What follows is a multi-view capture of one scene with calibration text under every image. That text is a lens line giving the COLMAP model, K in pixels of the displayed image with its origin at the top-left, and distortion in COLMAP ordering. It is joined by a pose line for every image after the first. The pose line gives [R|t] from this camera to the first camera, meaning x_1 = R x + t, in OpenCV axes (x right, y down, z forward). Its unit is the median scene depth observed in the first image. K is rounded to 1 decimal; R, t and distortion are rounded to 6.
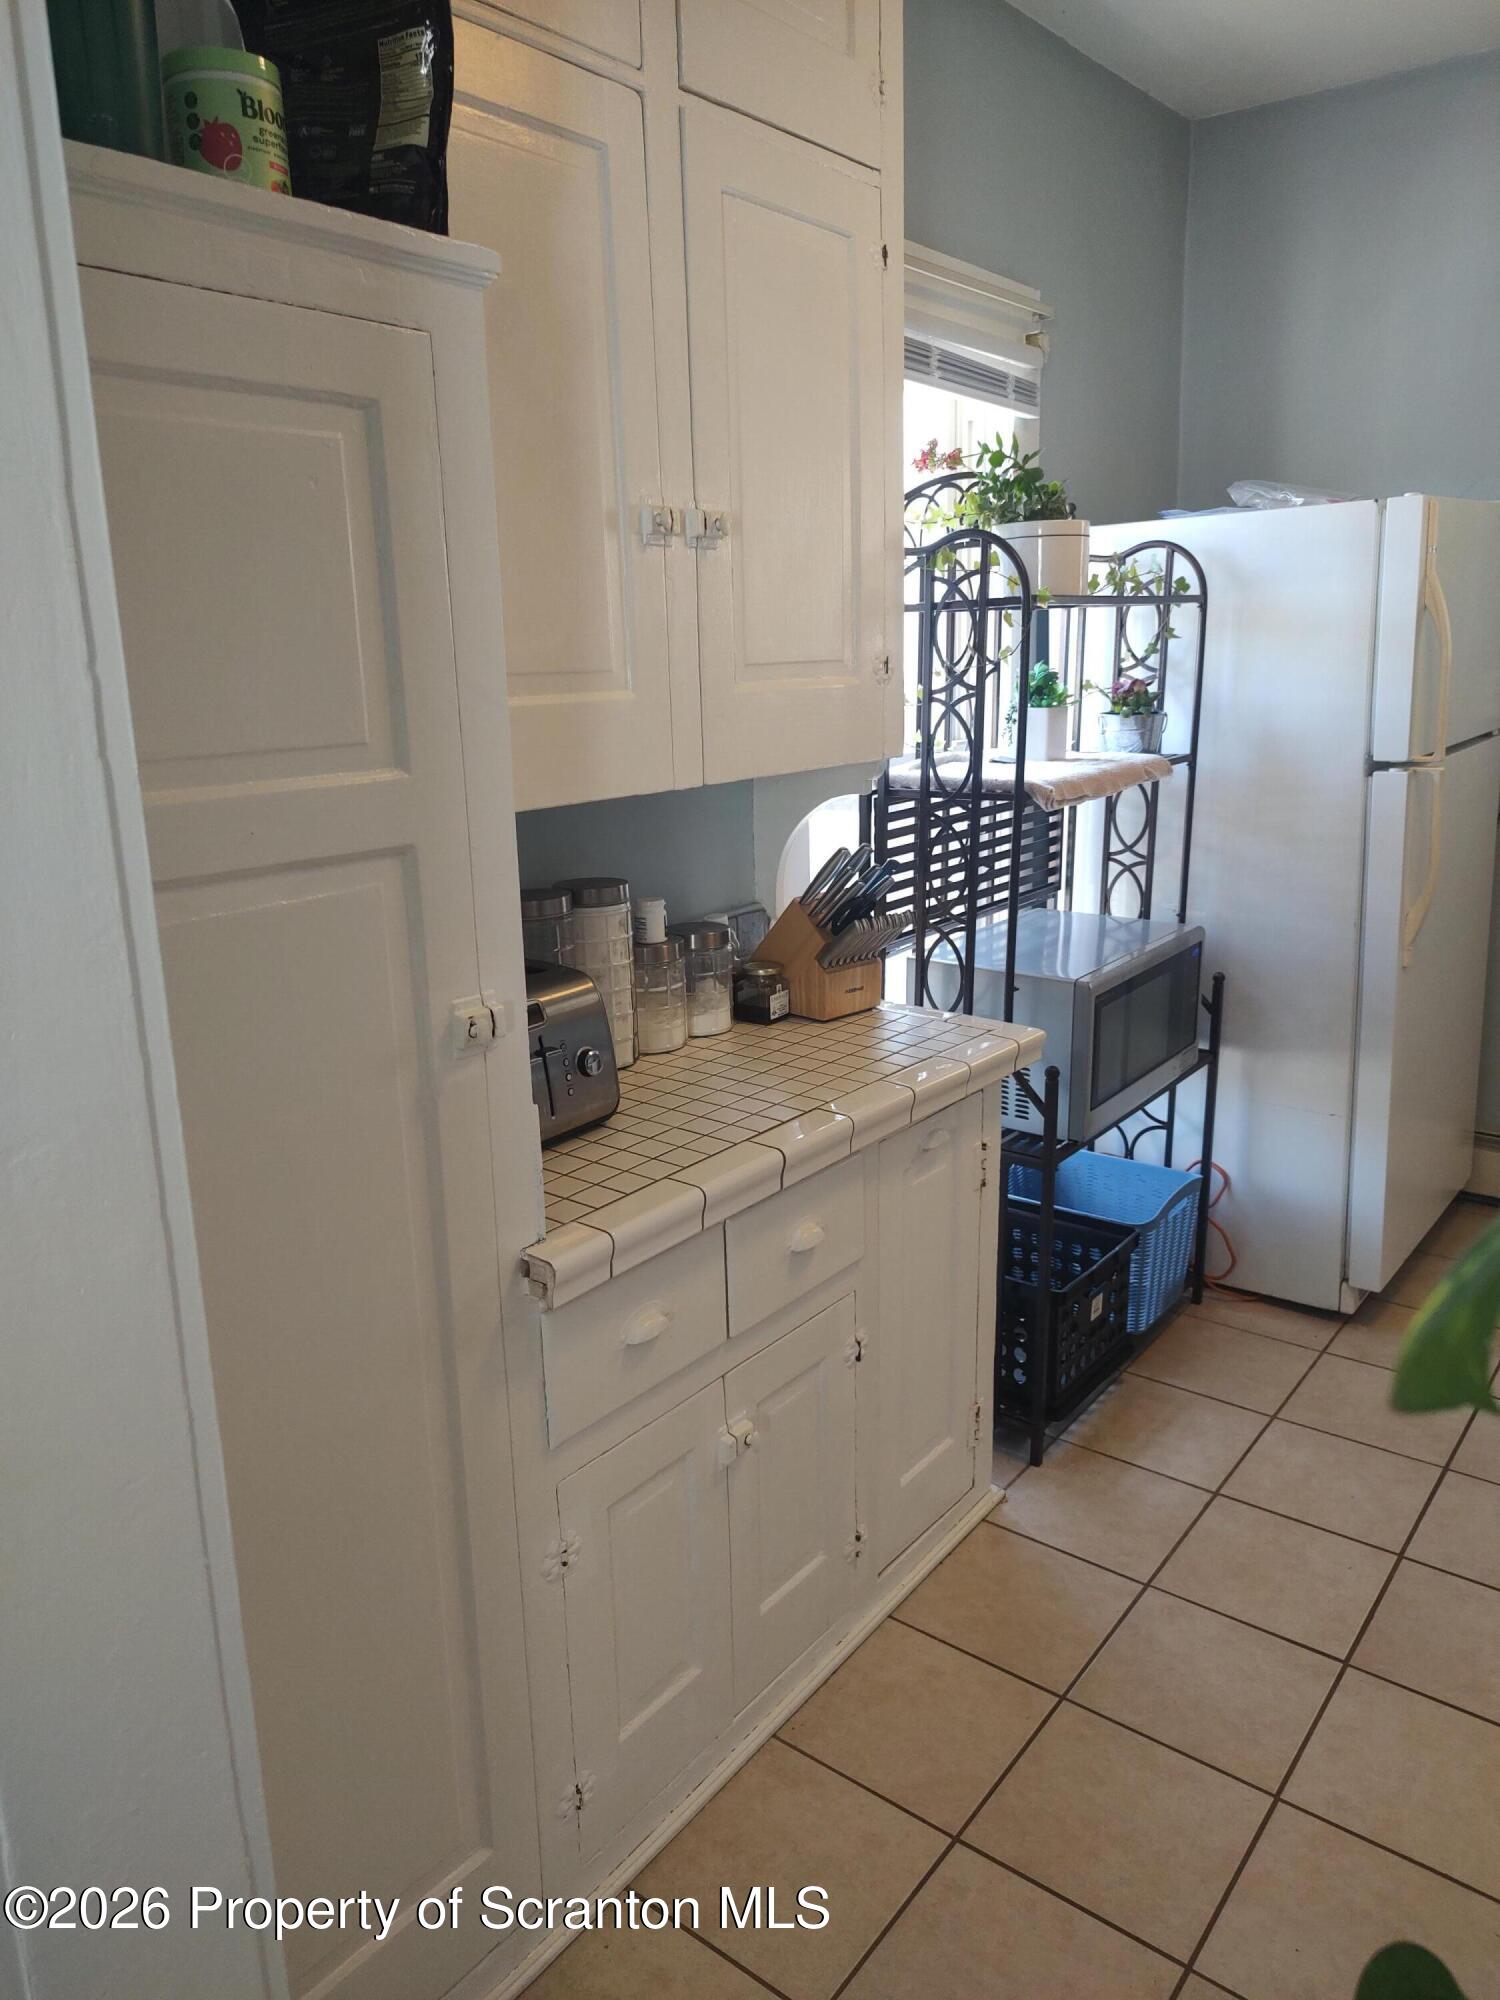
lens RADIAL K [[1420.6, 0, 742.7], [0, 1420.6, 1005.7], [0, 0, 1]] dist [0.010972, -0.007892]
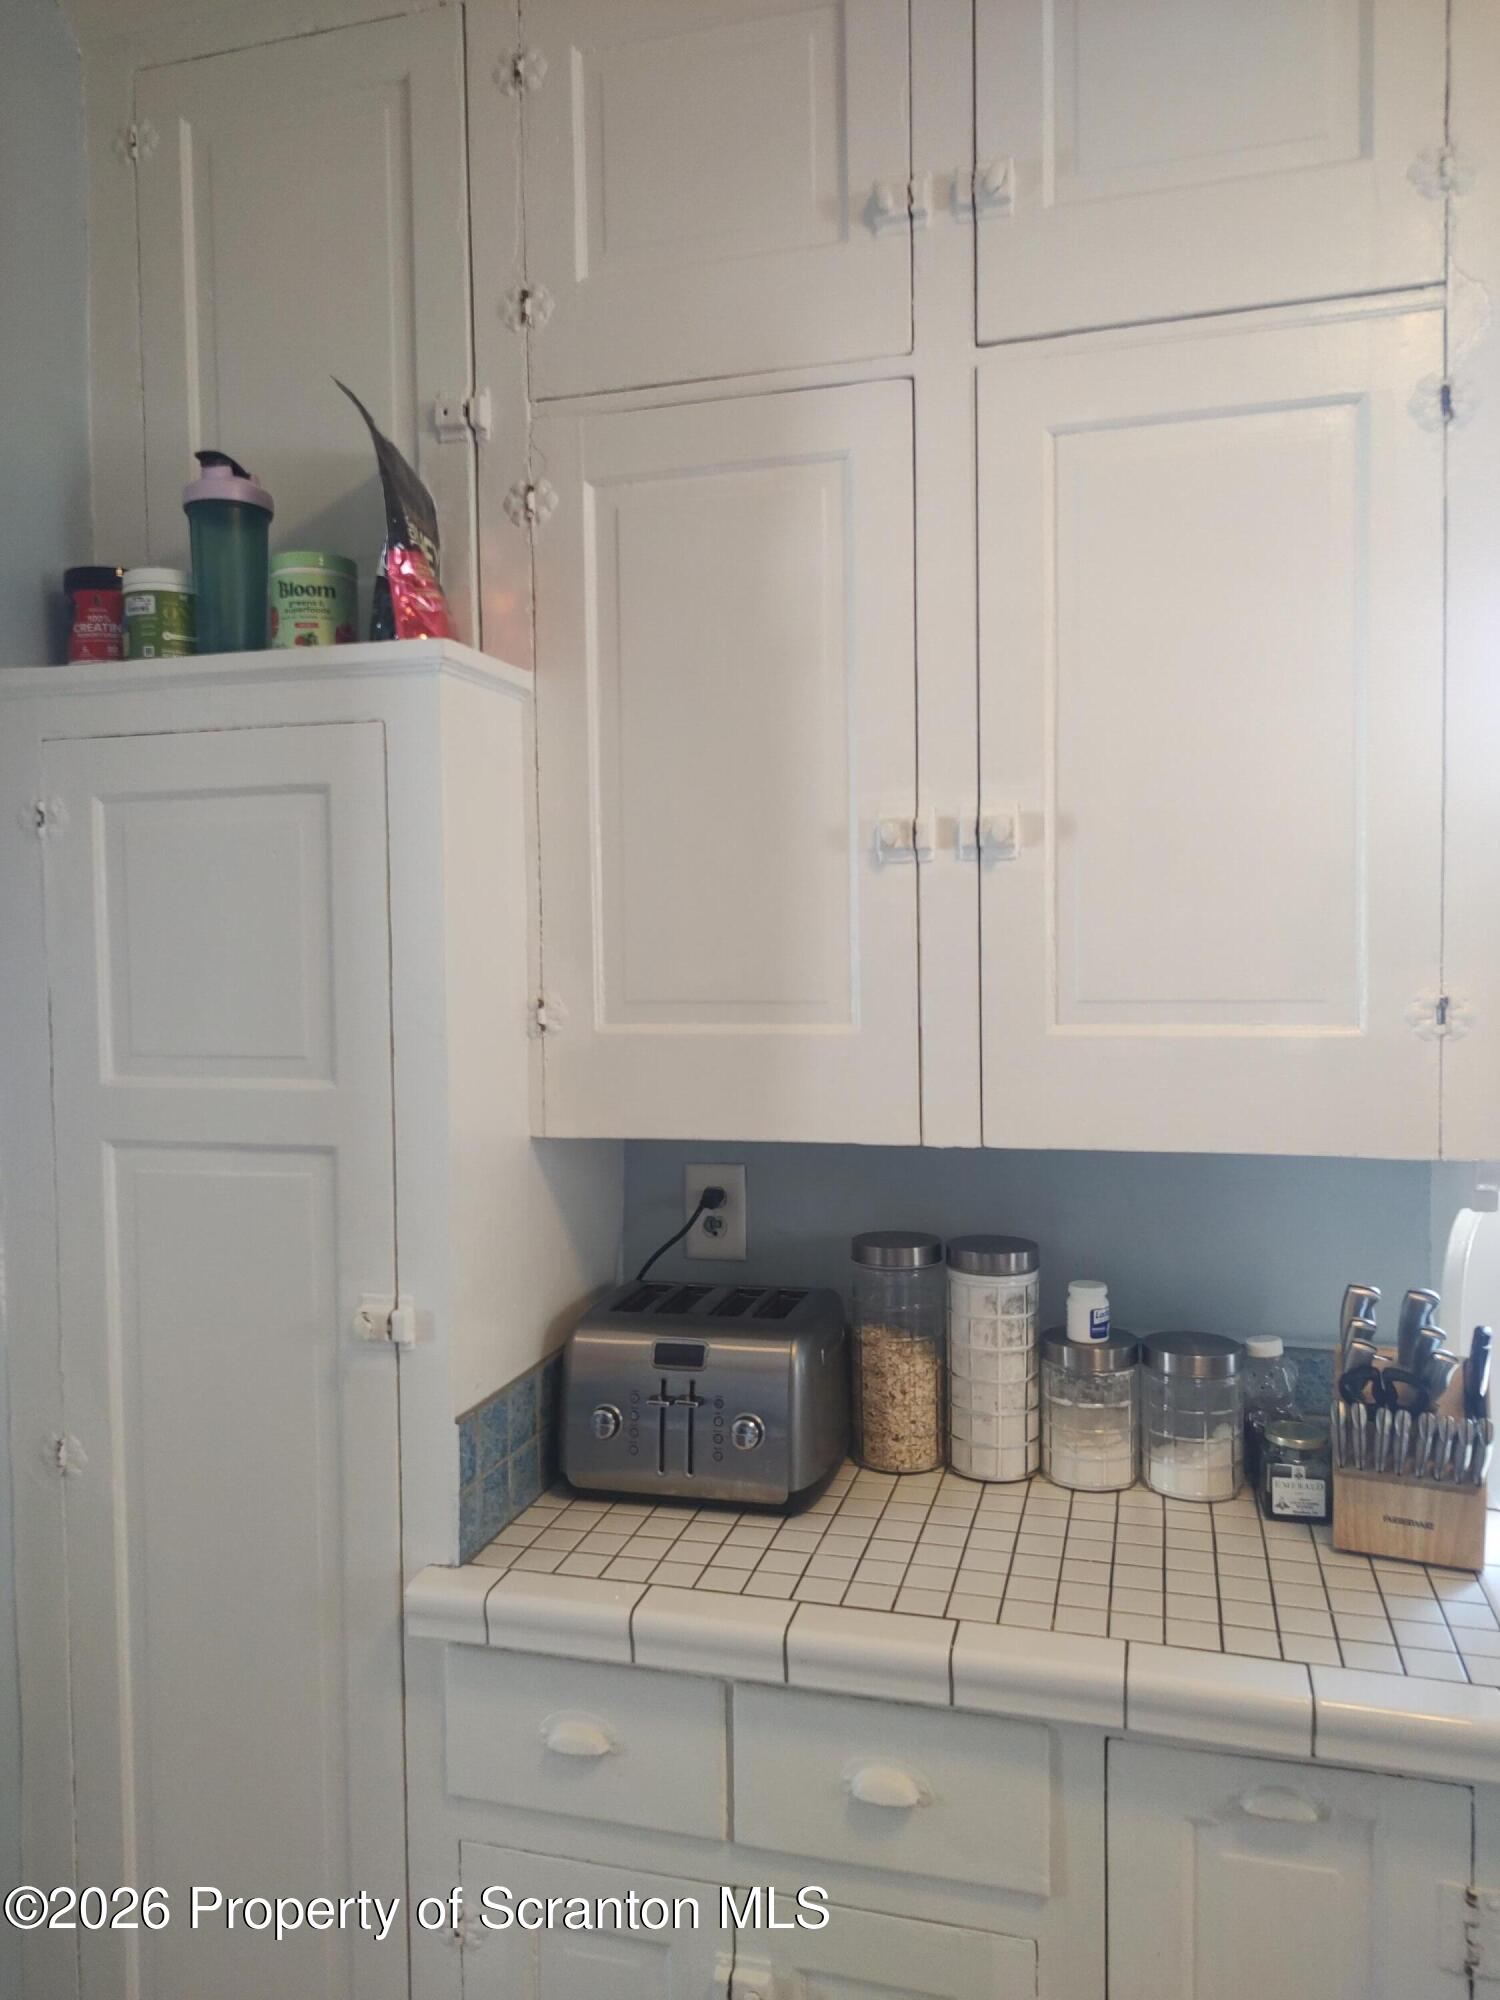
lens RADIAL K [[1420.6, 0, 746.7], [0, 1420.6, 999.3], [0, 0, 1]] dist [0.010972, -0.007892]
pose [[0.376688, 0.060742, -0.924347, 0.691608], [-0.223149, 0.974413, -0.026905, -0.198509], [0.899061, 0.216402, 0.380604, 0.608238]]
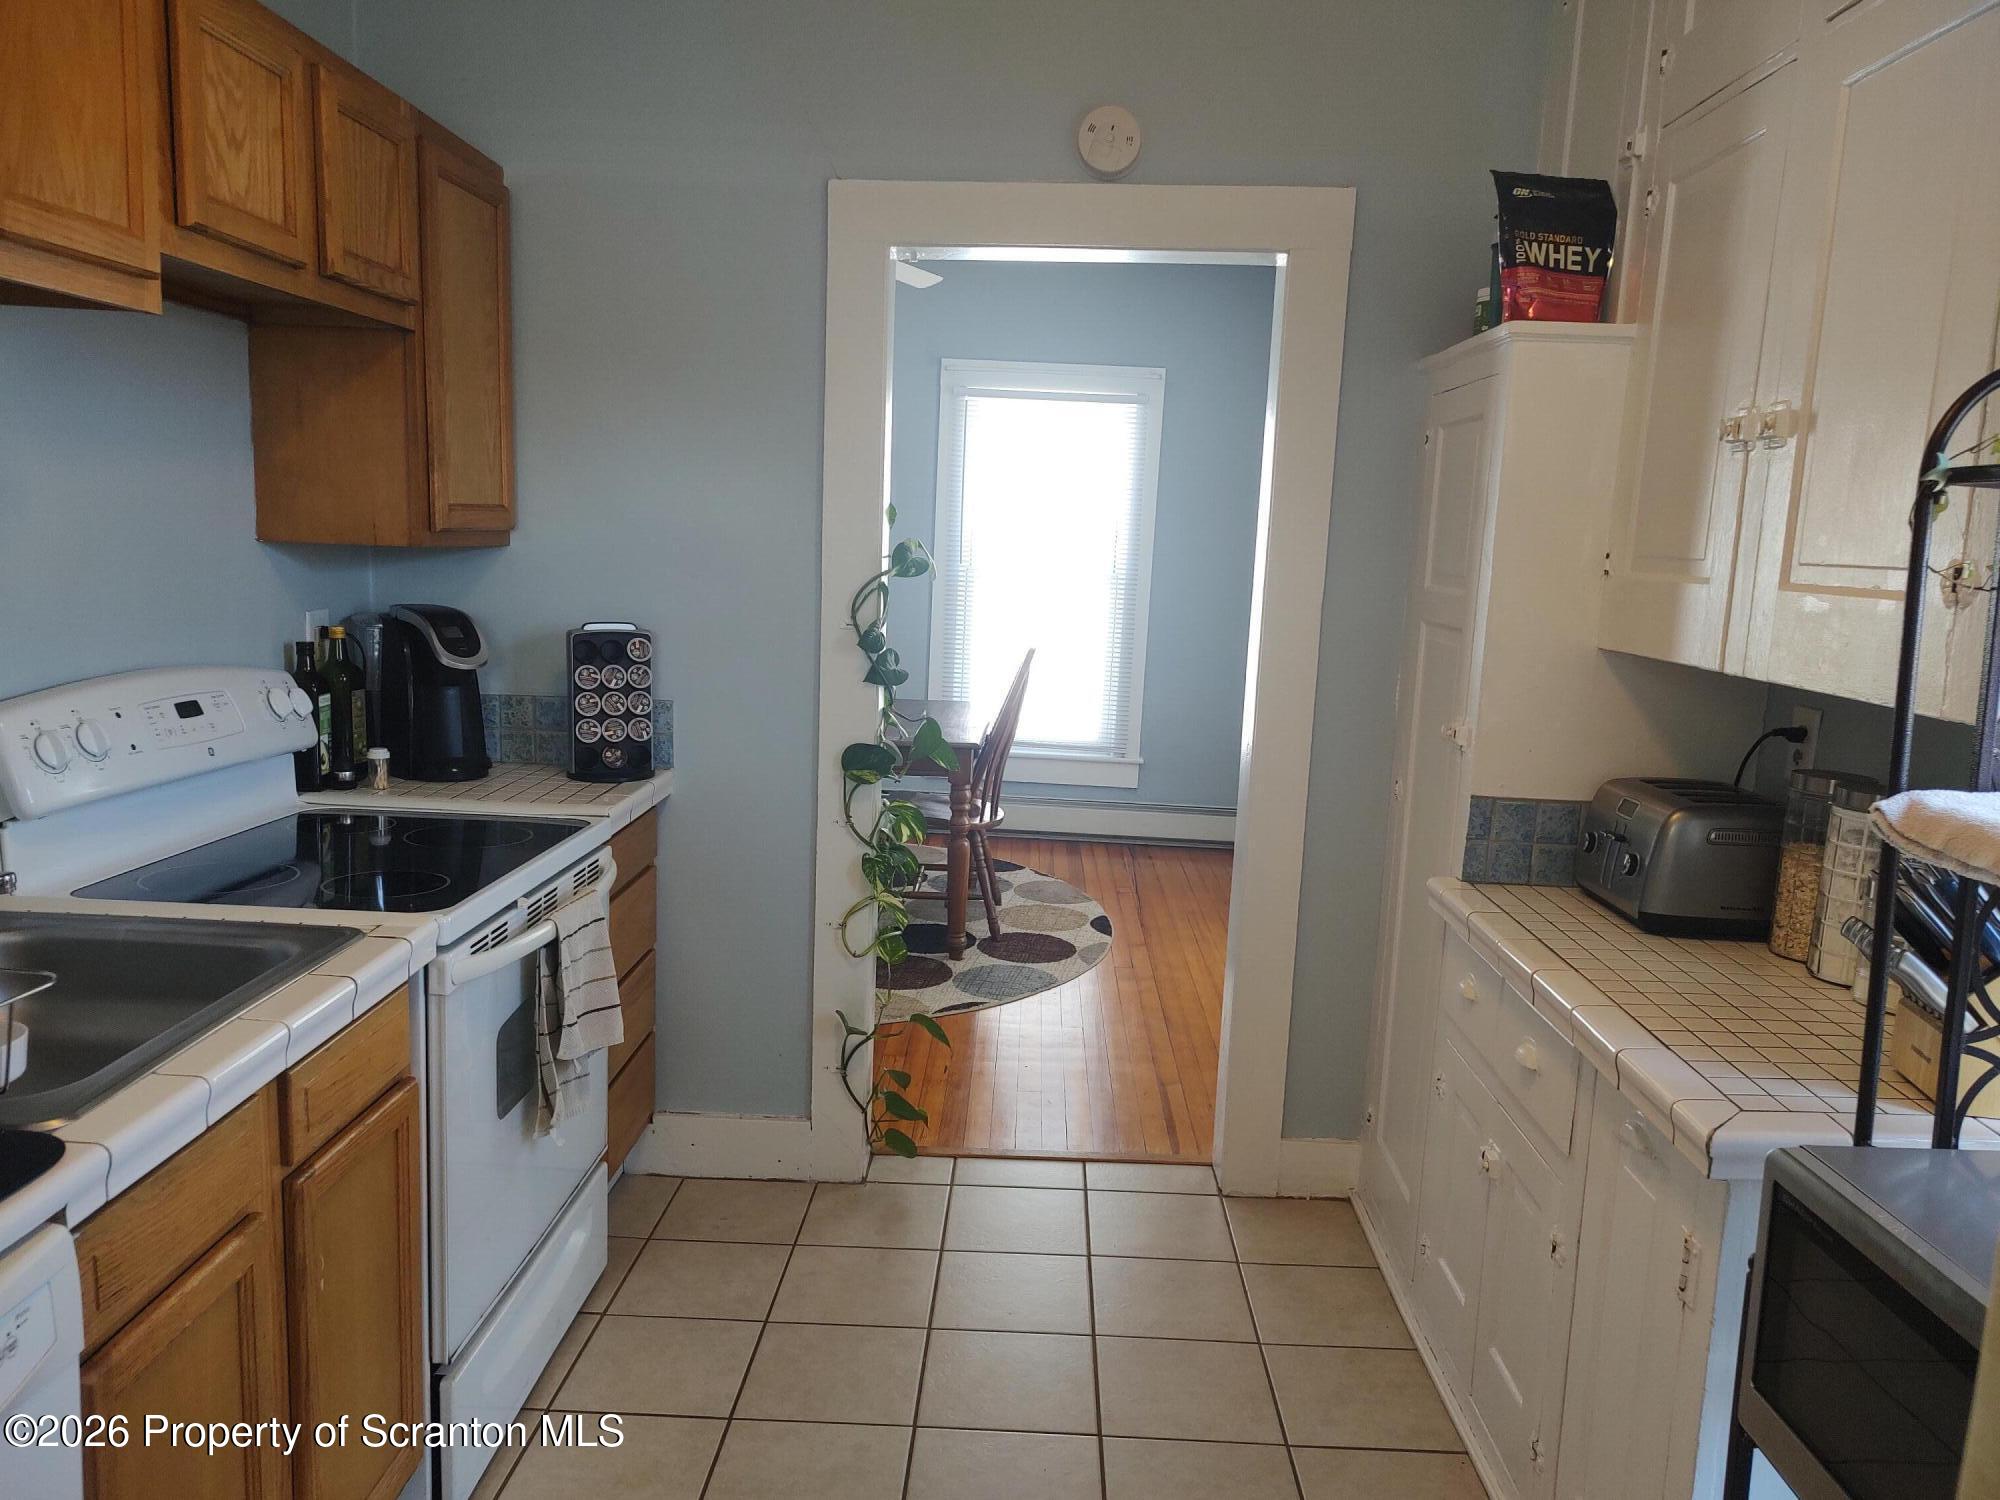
lens RADIAL K [[1420.6, 0, 999.3], [0, 1420.6, 744.0], [0, 0, 1]] dist [0.010972, -0.007892]
pose [[-0.799809, 0.080246, -0.594867, 1.068944], [-0.171637, 0.919072, 0.354750, -0.406090], [0.575192, 0.385834, -0.721309, 1.545658]]
